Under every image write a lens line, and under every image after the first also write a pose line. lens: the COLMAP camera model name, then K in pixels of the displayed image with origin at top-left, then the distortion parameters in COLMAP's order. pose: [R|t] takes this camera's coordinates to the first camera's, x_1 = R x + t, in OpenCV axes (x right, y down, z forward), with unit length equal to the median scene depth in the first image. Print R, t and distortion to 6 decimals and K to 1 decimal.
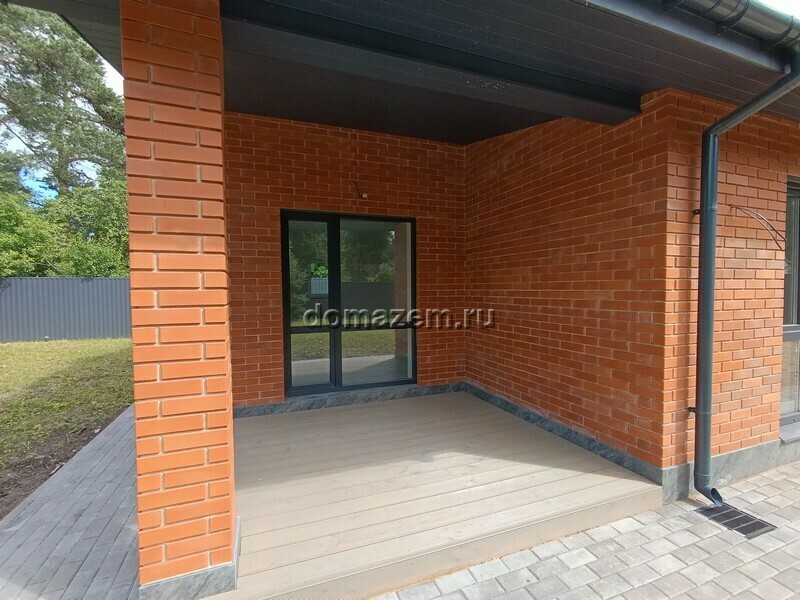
lens RADIAL K [[371.3, 0, 392.9], [0, 371.3, 303.4], [0, 0, 1]] dist [-0.000535, -0.000945]
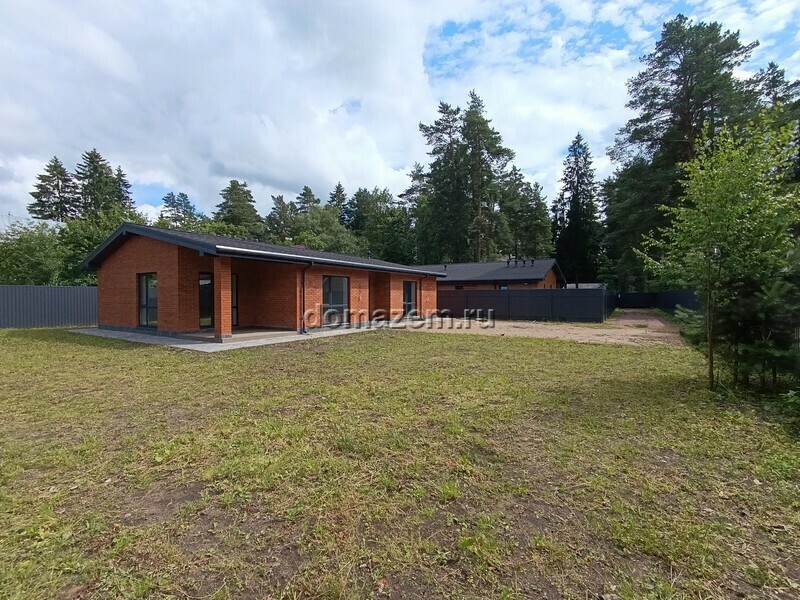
lens RADIAL K [[378.3, 0, 400.0], [0, 378.3, 300.0], [0, 0, 1]] dist [0.038002, -0.000131]
pose [[0.791136, 0.001087, 0.611640, -1.417120], [0.018436, 0.999502, -0.025622, 0.175259], [-0.611363, 0.031547, 0.790721, -4.119331]]
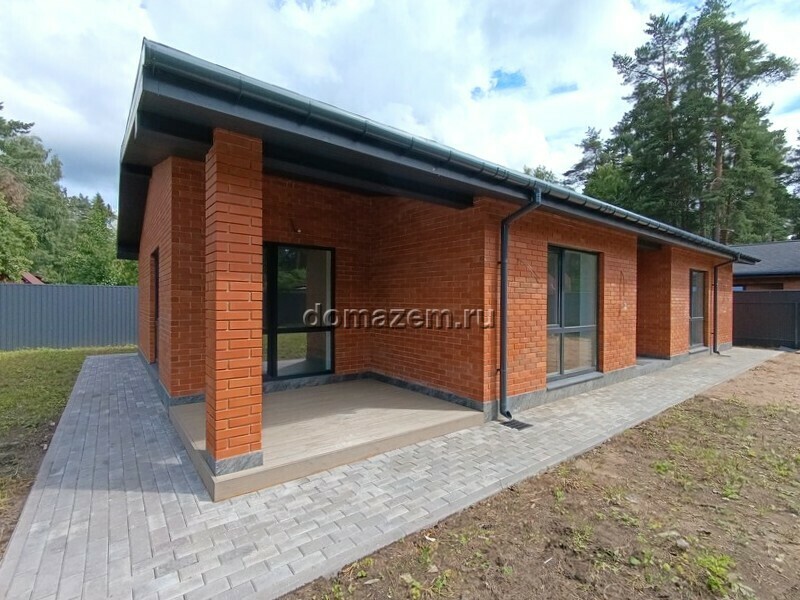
lens RADIAL K [[378.3, 0, 400.0], [0, 378.3, 300.0], [0, 0, 1]] dist [0.038002, -0.000131]
pose [[0.952673, 0.014725, 0.303641, -0.213497], [-0.002445, 0.999165, -0.040782, 0.018690], [-0.303988, 0.038109, 0.951913, -0.602052]]
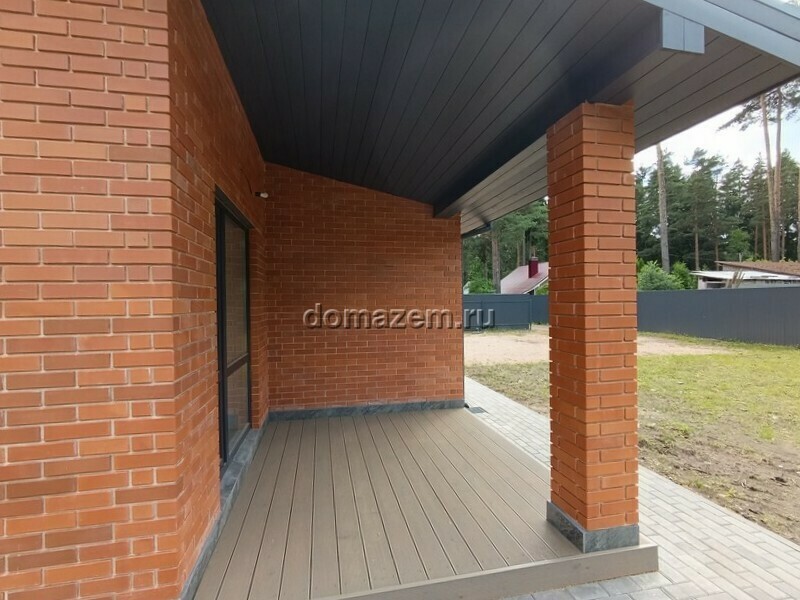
lens RADIAL K [[378.3, 0, 400.0], [0, 378.3, 300.0], [0, 0, 1]] dist [0.038002, -0.000131]
pose [[0.149504, 0.009291, 0.988717, -1.237219], [0.047200, 0.998749, -0.016523, -0.065630], [-0.987634, 0.049138, 0.148878, 0.914189]]
